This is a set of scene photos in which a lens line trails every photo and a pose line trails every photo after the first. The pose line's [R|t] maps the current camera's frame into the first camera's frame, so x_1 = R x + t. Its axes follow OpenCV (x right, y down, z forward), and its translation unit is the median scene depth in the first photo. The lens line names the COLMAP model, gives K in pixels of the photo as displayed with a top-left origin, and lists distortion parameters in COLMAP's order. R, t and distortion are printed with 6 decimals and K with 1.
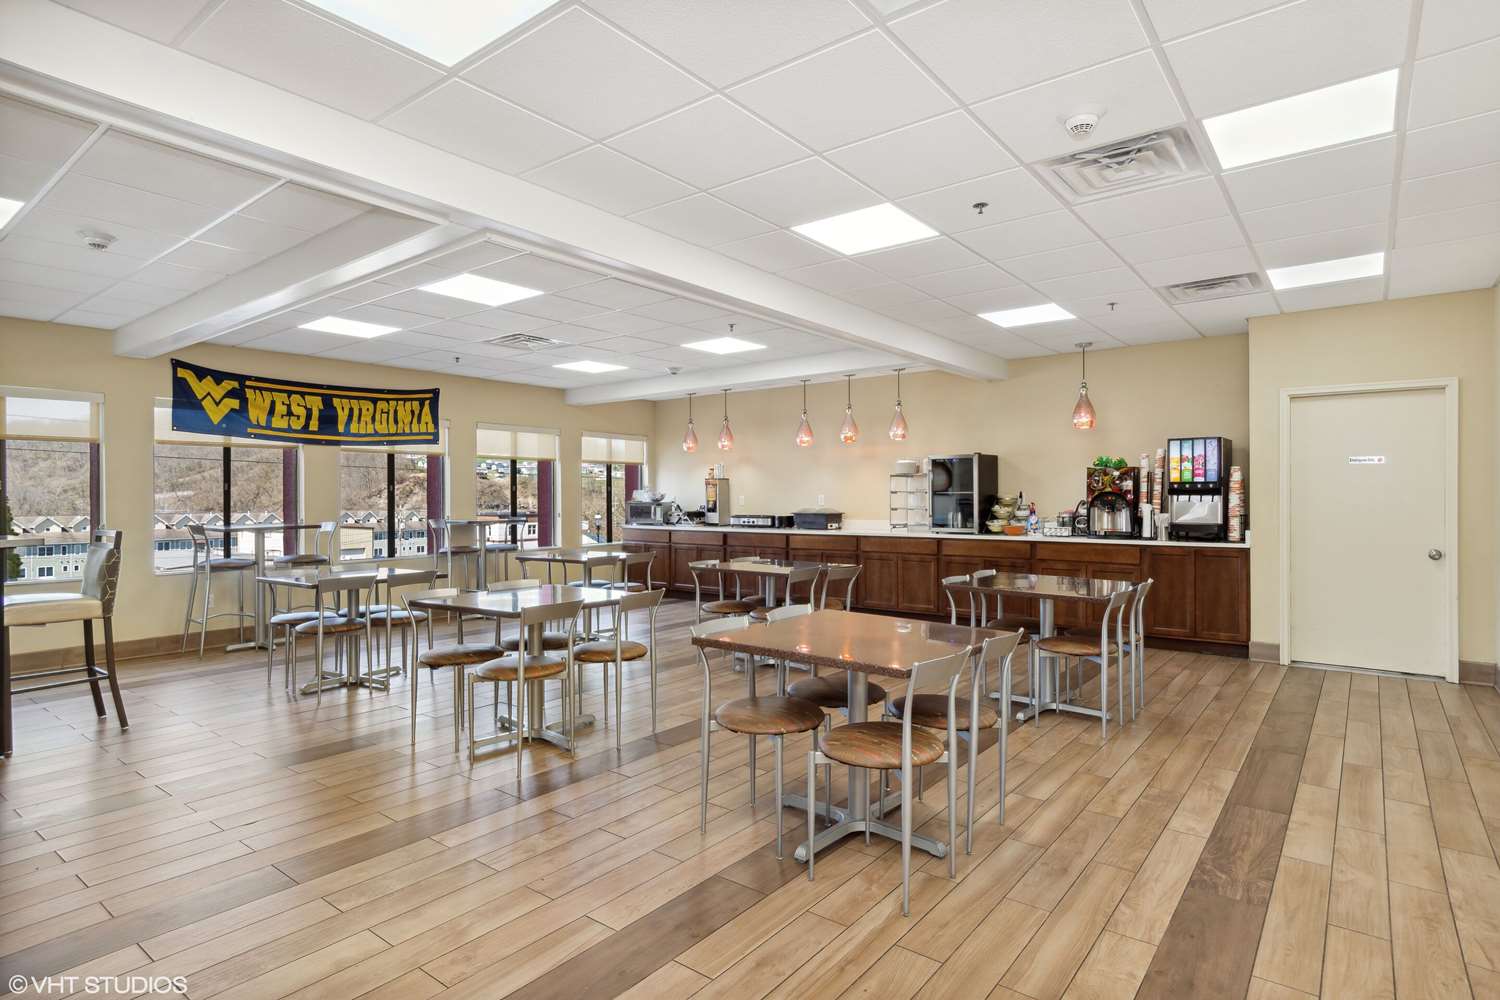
lens RADIAL K [[796.1, 0, 749.4], [0, 796.1, 501.1], [0, 0, 1]] dist [-0.001427, 0.002257]
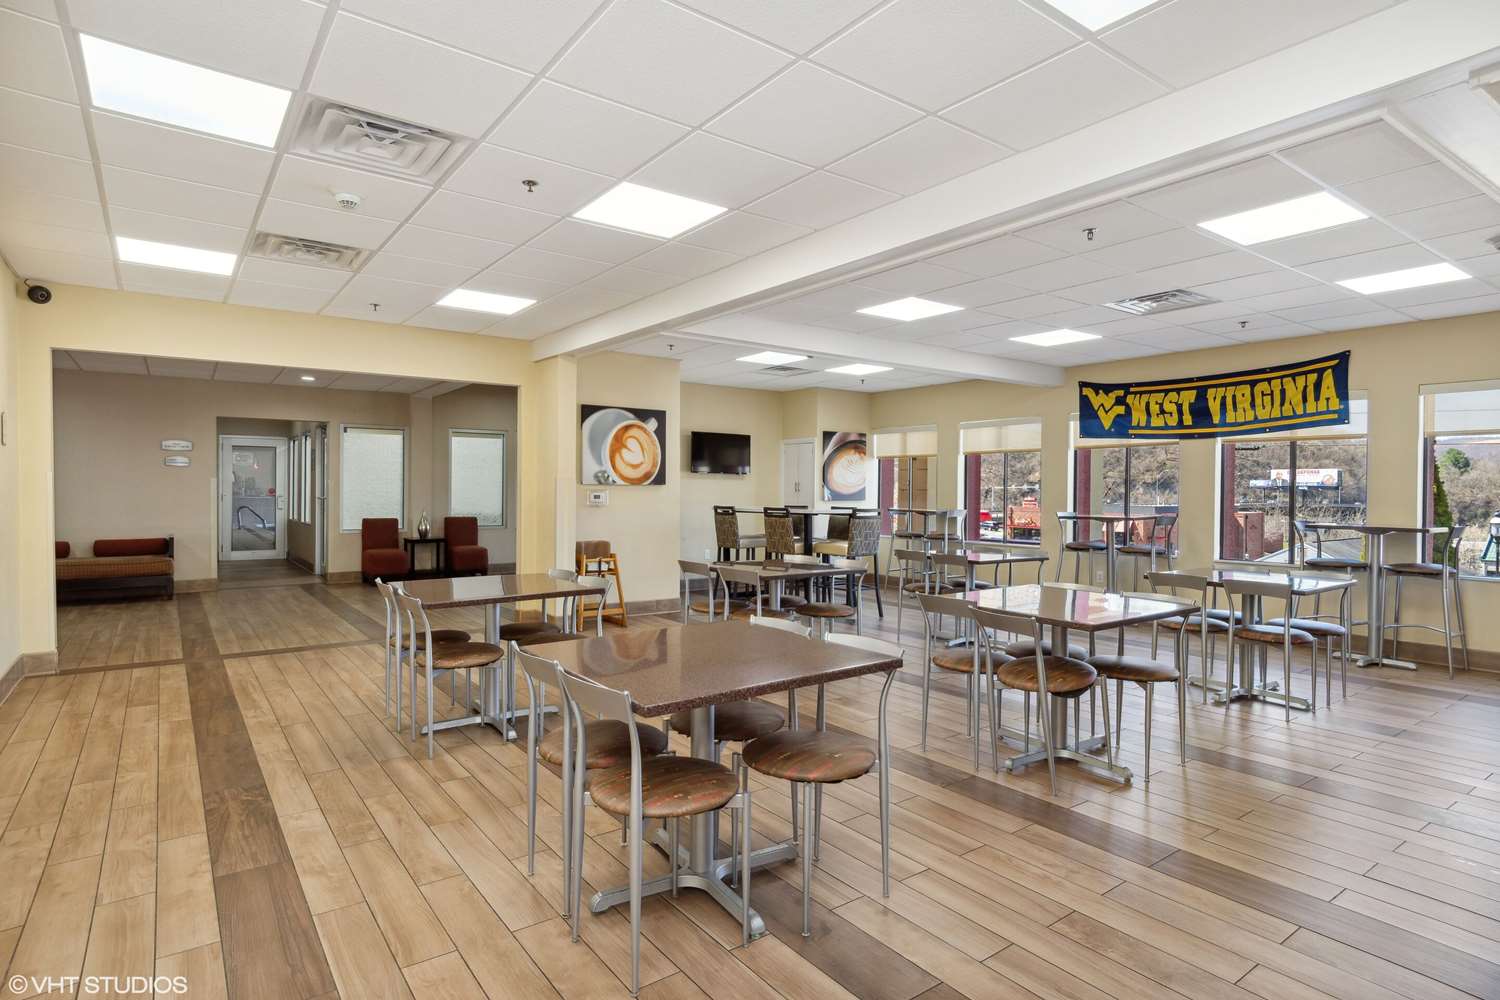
lens RADIAL K [[796.1, 0, 751.5], [0, 796.1, 492.0], [0, 0, 1]] dist [-0.001427, 0.002257]
pose [[-0.269471, 0.004765, -0.962997, 0.597866], [-0.012169, 0.999891, 0.008353, -0.006943], [0.962932, 0.013969, -0.269384, 0.793674]]
